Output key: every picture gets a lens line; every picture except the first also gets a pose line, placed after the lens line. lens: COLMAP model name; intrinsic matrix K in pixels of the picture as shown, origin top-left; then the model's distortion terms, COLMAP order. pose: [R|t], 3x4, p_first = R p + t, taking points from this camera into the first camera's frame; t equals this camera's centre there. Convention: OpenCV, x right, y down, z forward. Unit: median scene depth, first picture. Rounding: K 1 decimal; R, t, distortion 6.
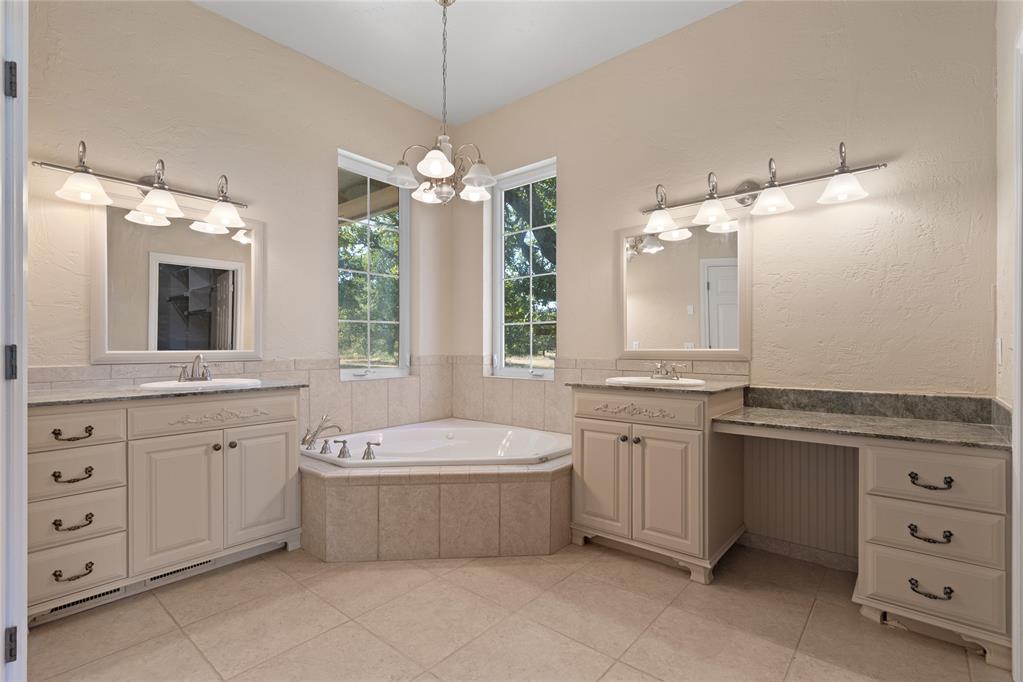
lens RADIAL K [[474.5, 0, 510.4], [0, 474.5, 344.8], [0, 0, 1]] dist [-0.001809, 0.002461]
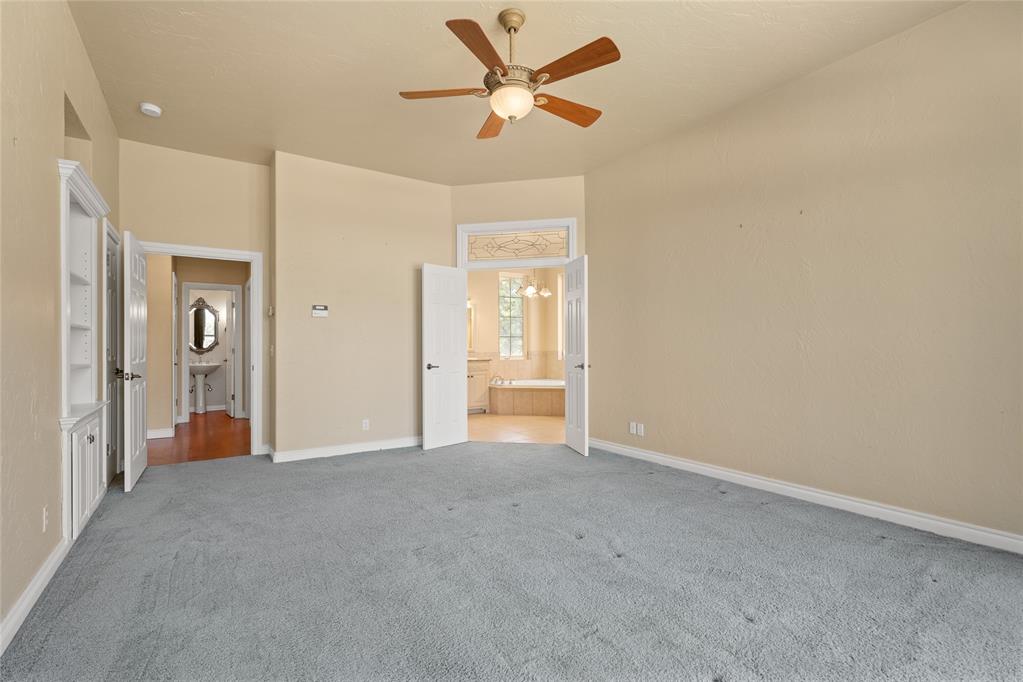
lens RADIAL K [[474.5, 0, 509.3], [0, 474.5, 344.8], [0, 0, 1]] dist [-0.001809, 0.002461]
pose [[0.958141, 0.002647, -0.286286, 0.577690], [-0.001861, 0.999994, 0.003015, -0.022076], [0.286292, -0.002356, 0.958139, -1.967551]]
